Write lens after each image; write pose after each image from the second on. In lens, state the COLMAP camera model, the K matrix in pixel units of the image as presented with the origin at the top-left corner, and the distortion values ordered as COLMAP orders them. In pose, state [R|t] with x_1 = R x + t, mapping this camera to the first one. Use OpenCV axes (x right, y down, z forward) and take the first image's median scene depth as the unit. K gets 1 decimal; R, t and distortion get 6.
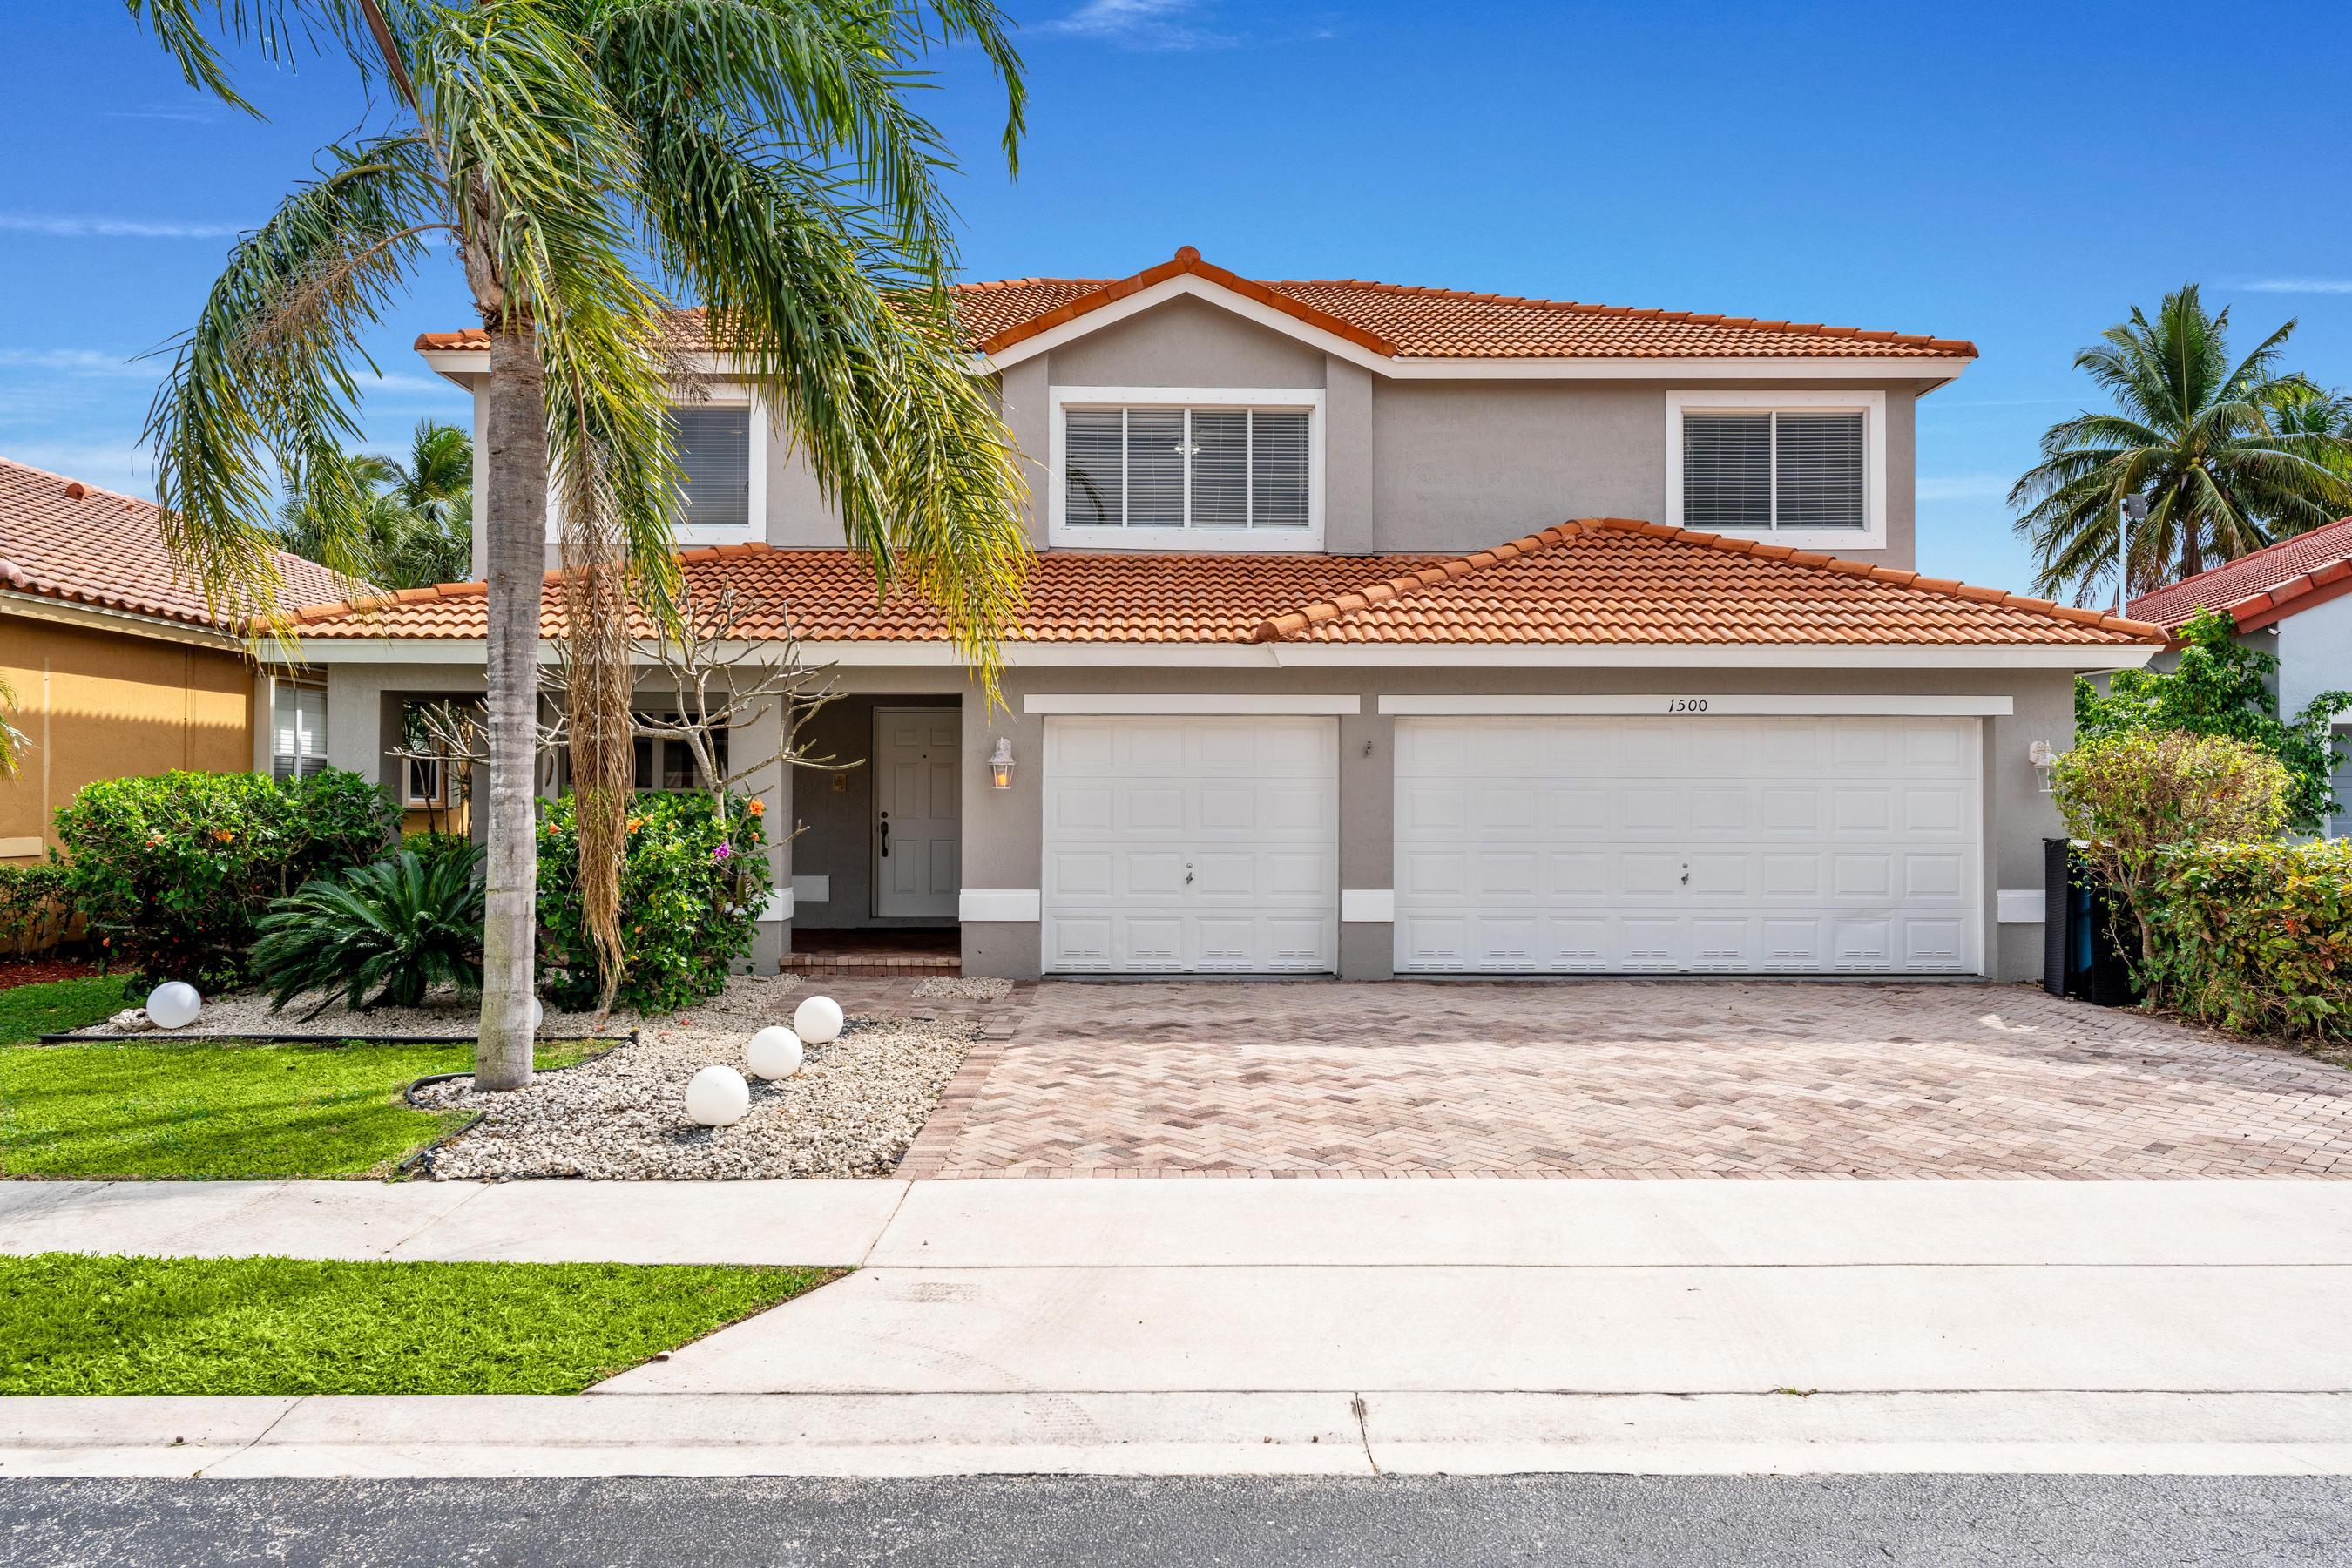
lens RADIAL K [[1678.2, 0, 1176.2], [0, 1678.2, 768.1], [0, 0, 1]] dist [0.006546, -0.001665]
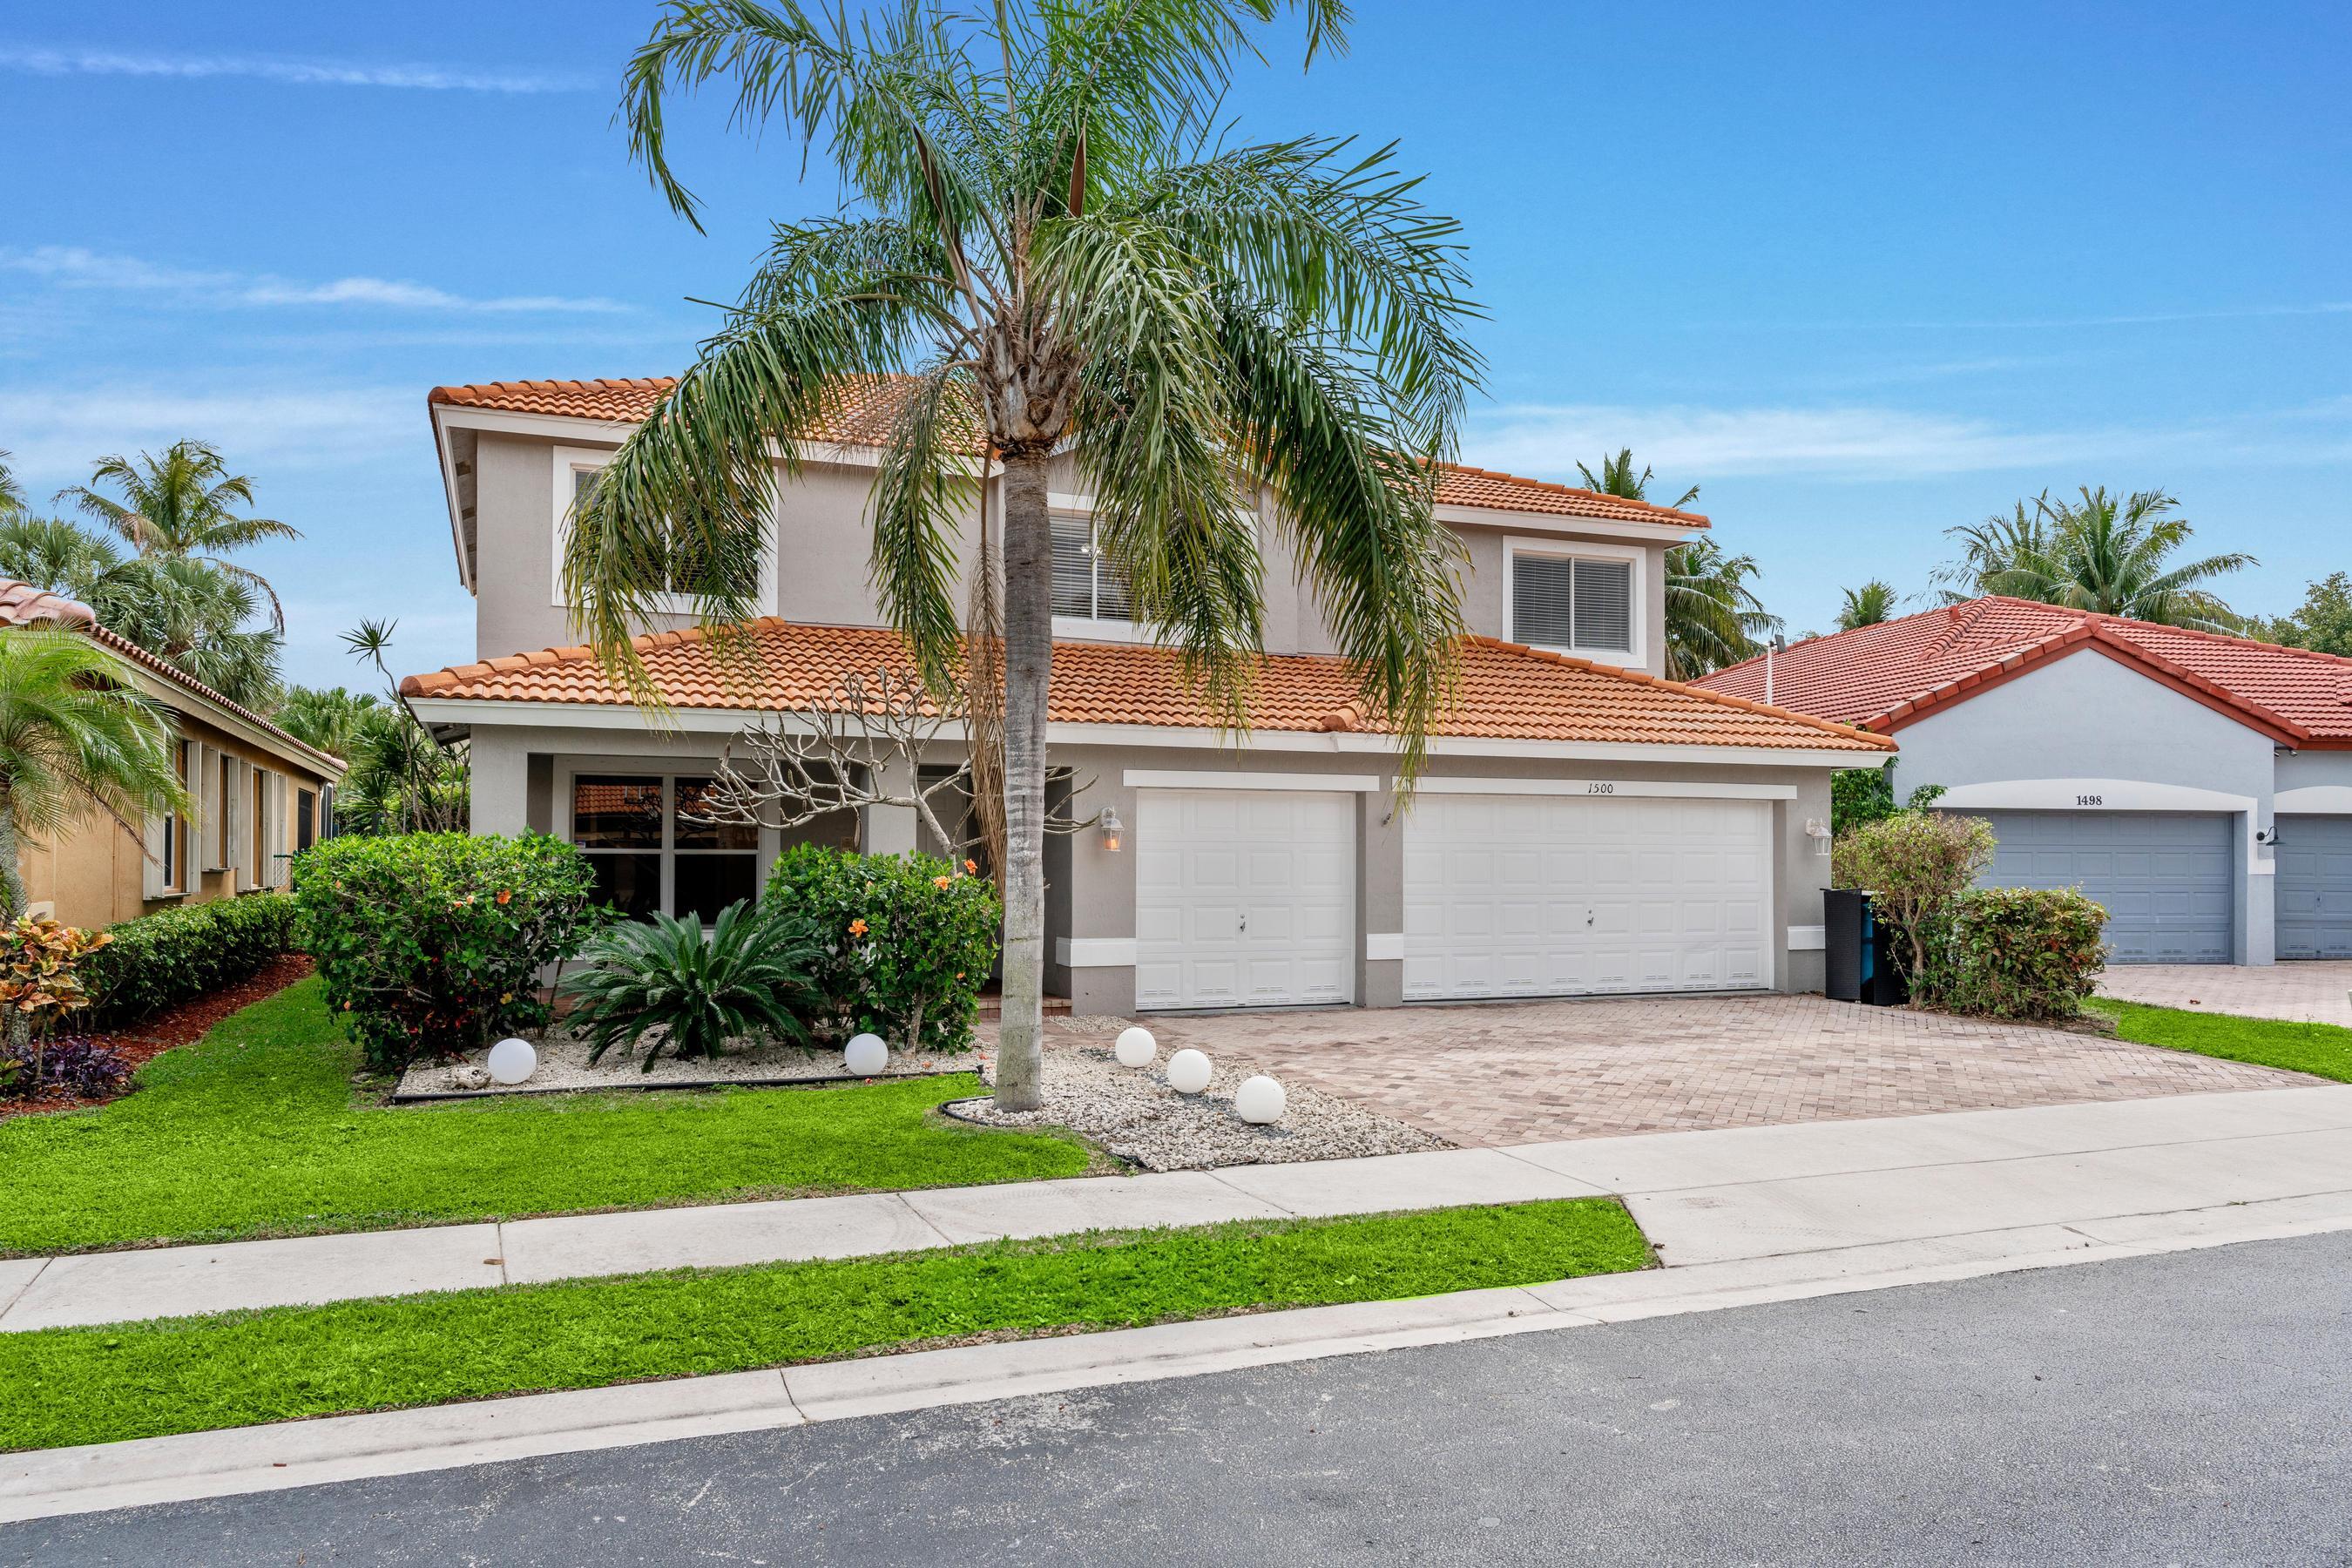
lens RADIAL K [[1651.4, 0, 1176.8], [0, 1651.4, 806.1], [0, 0, 1]] dist [-0.007011, 0.001185]
pose [[0.929572, 0.012518, 0.368429, -0.475615], [-0.008669, 0.999889, -0.012100, -0.005132], [-0.368540, 0.008054, 0.929577, -0.072180]]
